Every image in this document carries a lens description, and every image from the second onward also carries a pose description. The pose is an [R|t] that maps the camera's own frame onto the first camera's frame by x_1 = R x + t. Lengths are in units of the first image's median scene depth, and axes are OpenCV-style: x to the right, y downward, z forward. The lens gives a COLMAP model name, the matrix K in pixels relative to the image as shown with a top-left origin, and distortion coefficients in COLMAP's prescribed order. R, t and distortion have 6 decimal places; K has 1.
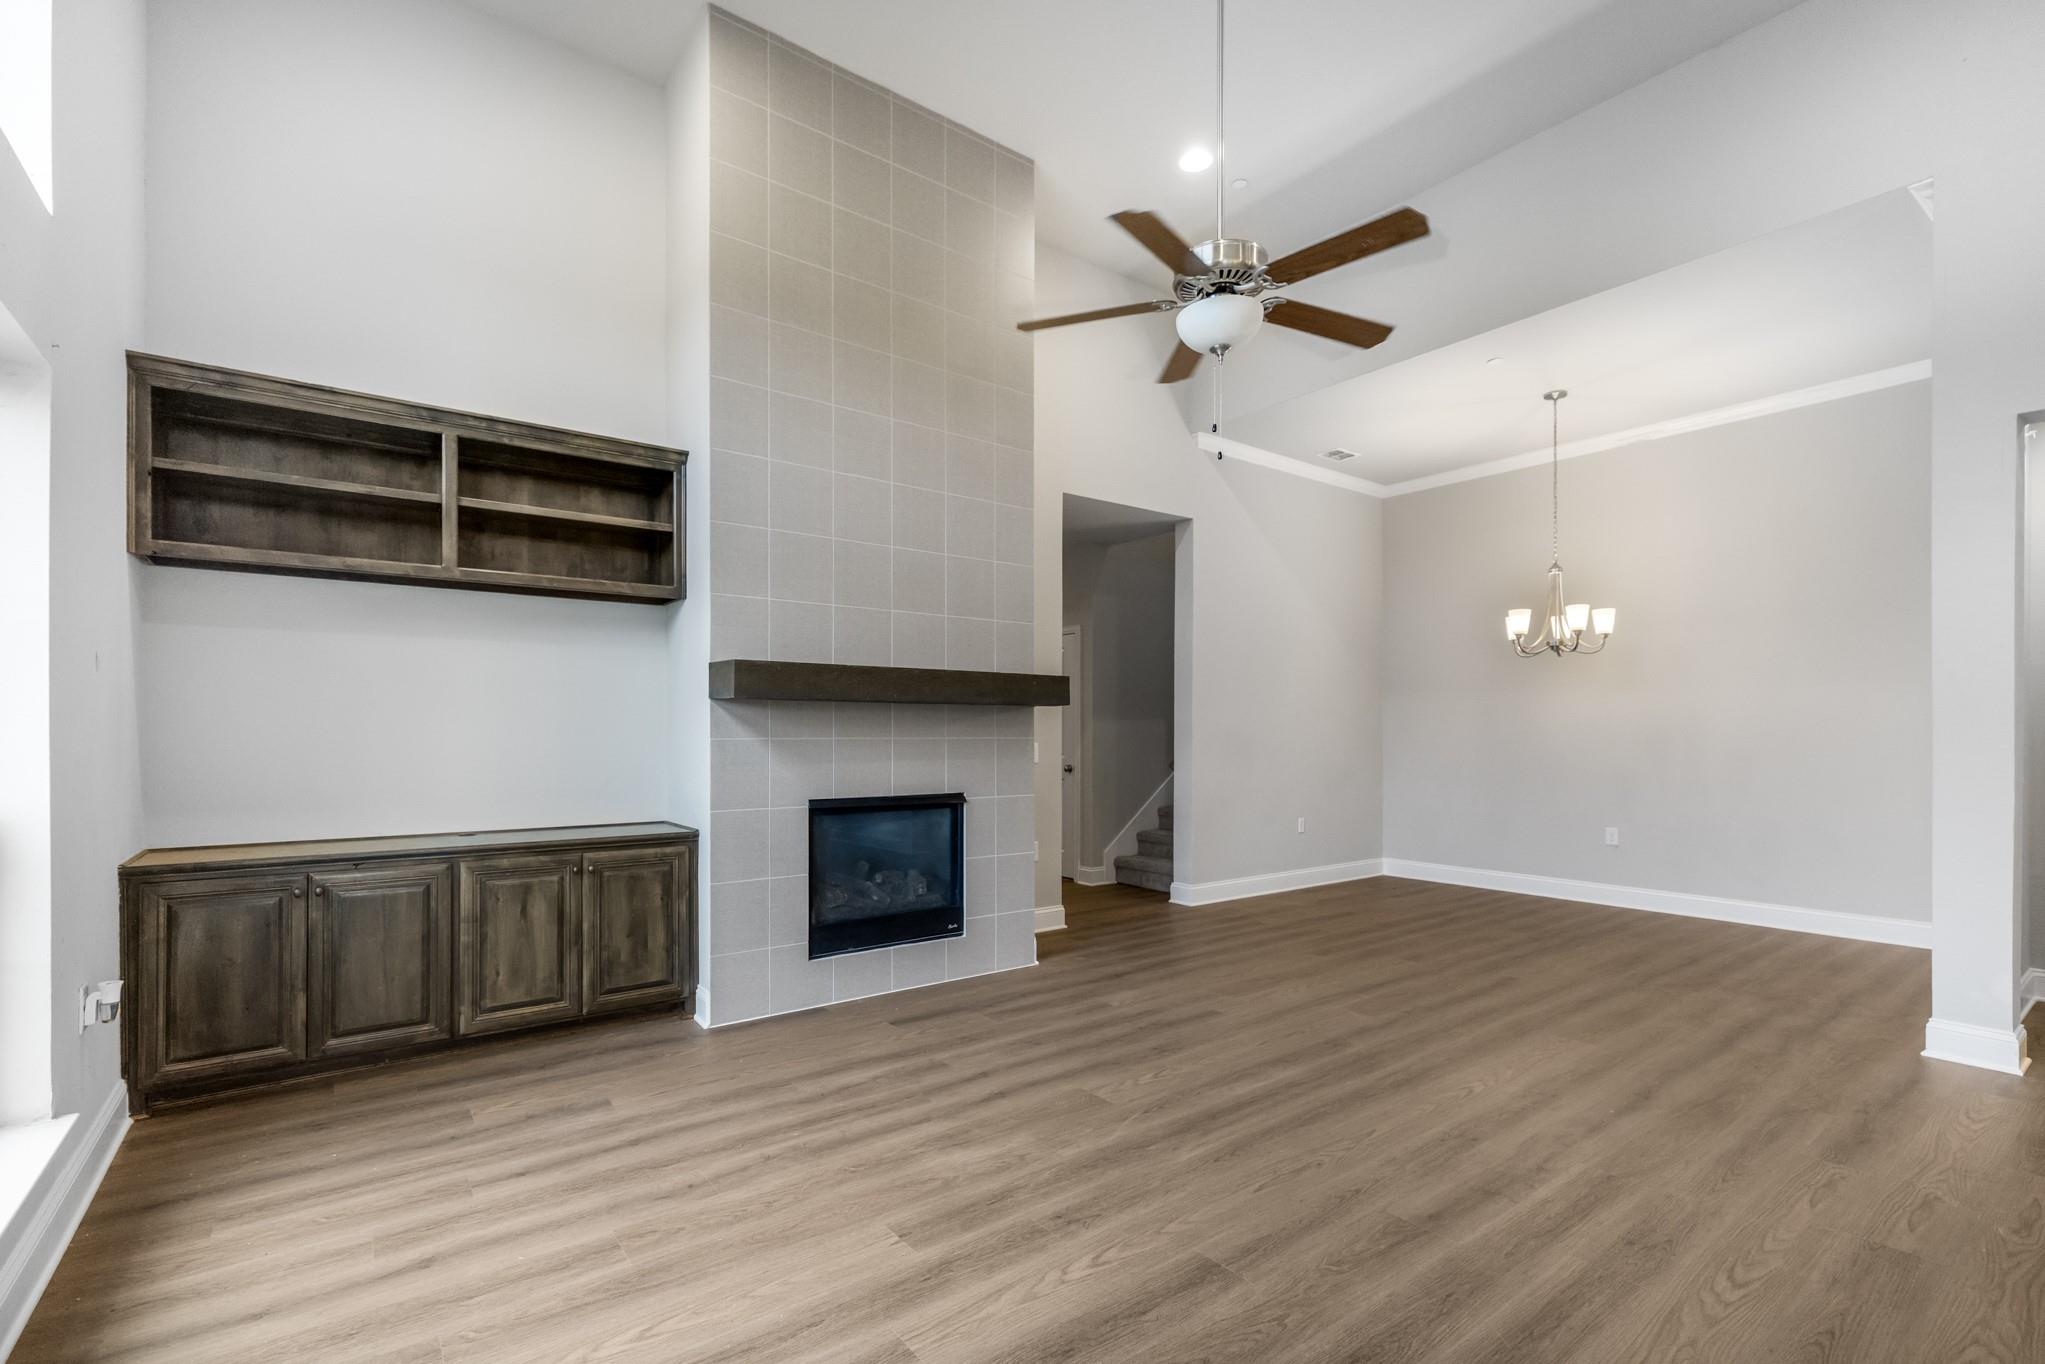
lens RADIAL K [[905.3, 0, 1014.1], [0, 905.3, 736.1], [0, 0, 1]] dist [0.001175, 0.000061]
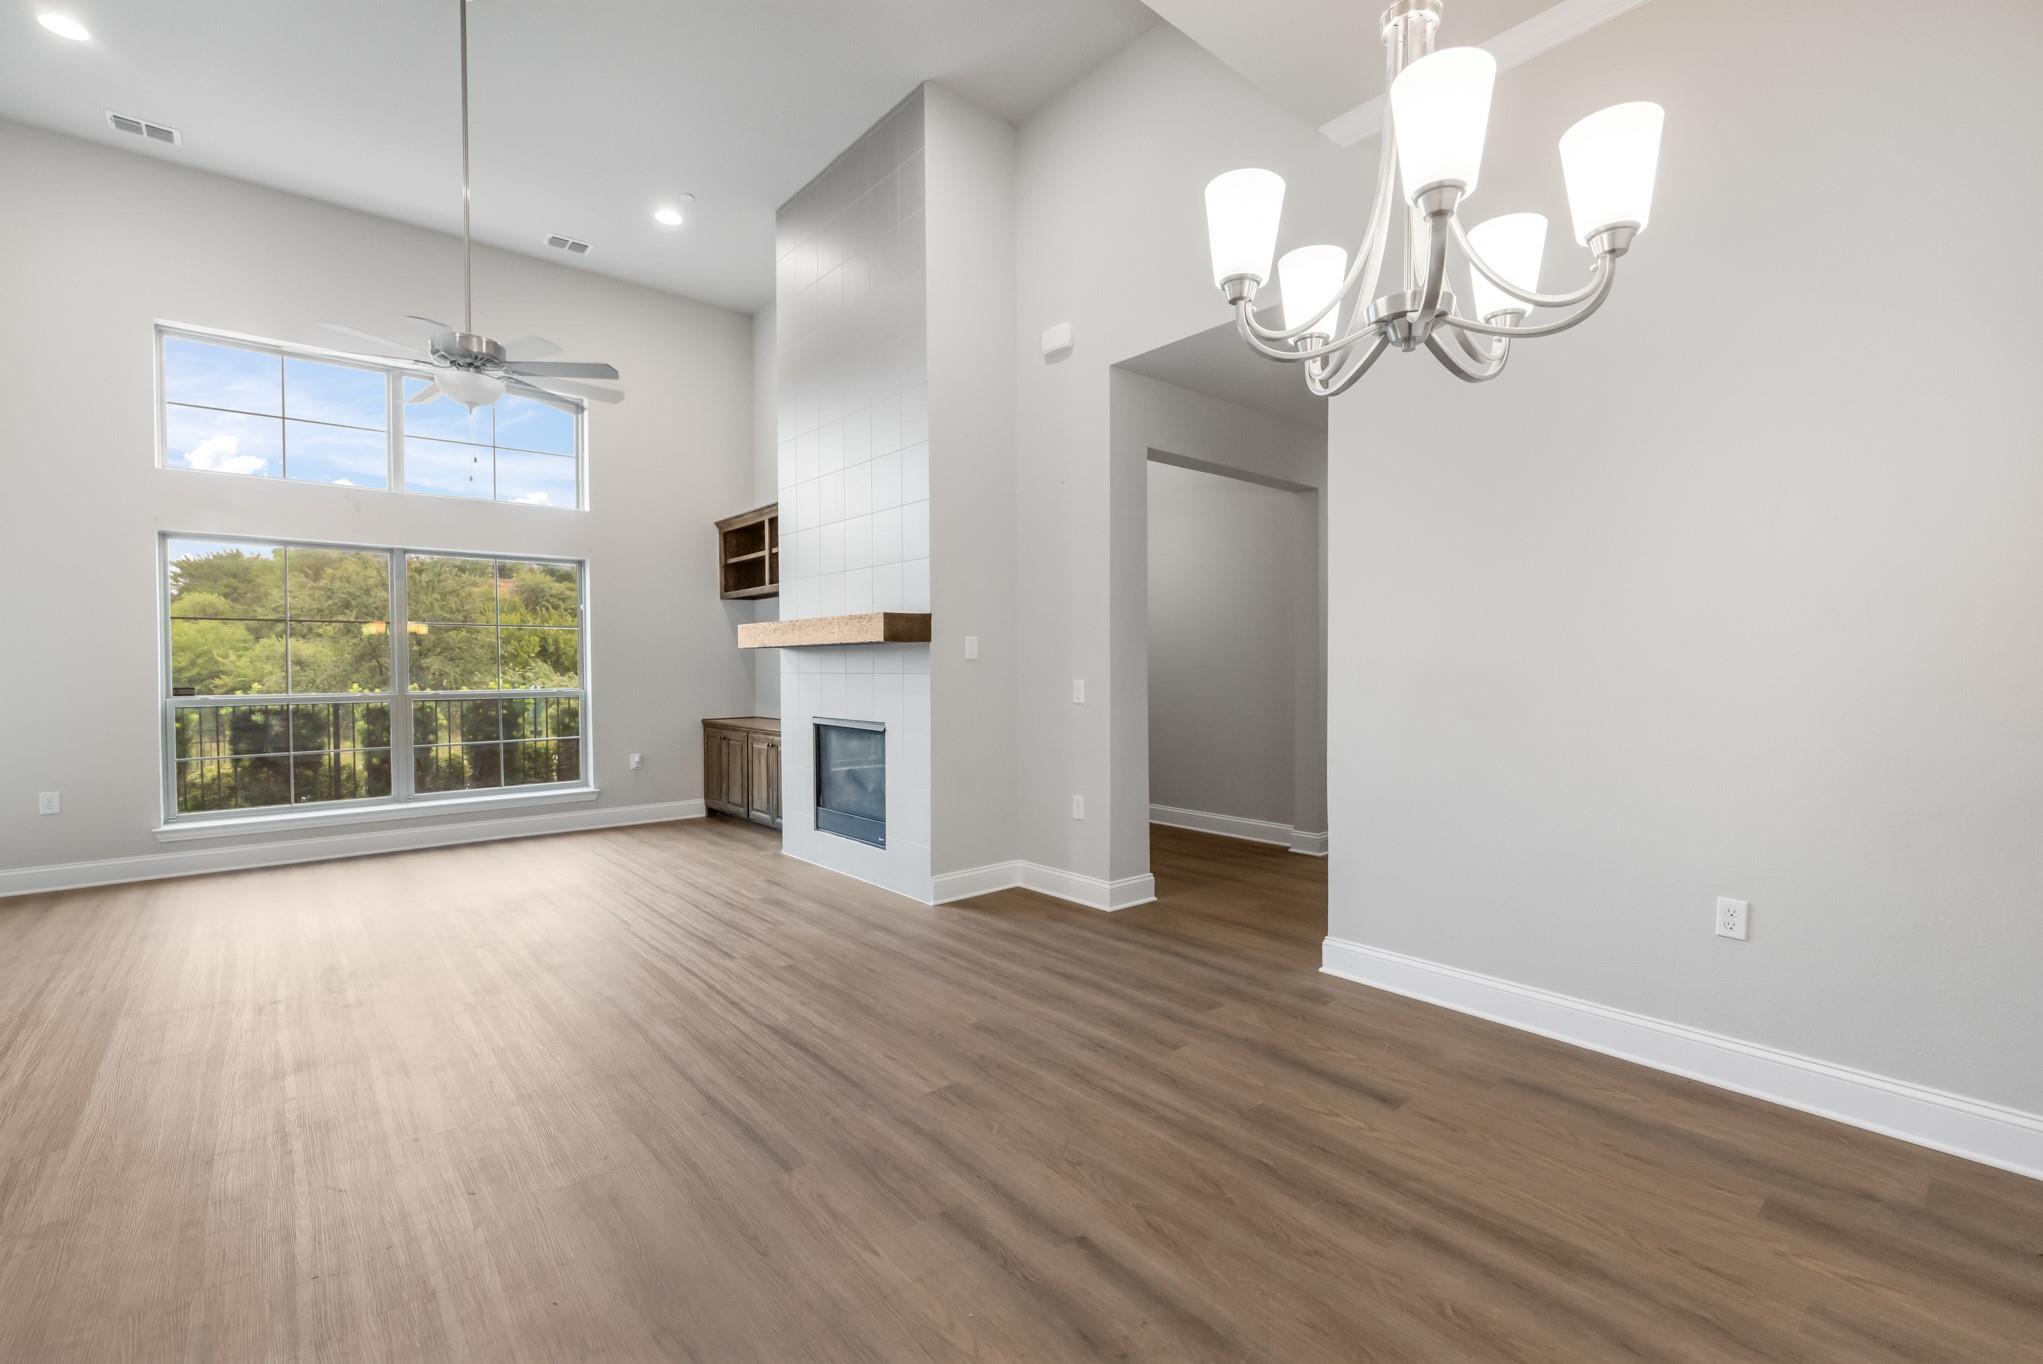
lens RADIAL K [[884.0, 0, 1008.5], [0, 884.0, 678.7], [0, 0, 1]] dist [-0.001889, -0.000065]
pose [[0.061041, 0.015681, -0.998012, 1.171116], [0.003126, 0.999869, 0.015902, -0.009429], [0.998130, -0.004091, 0.060984, 1.225857]]
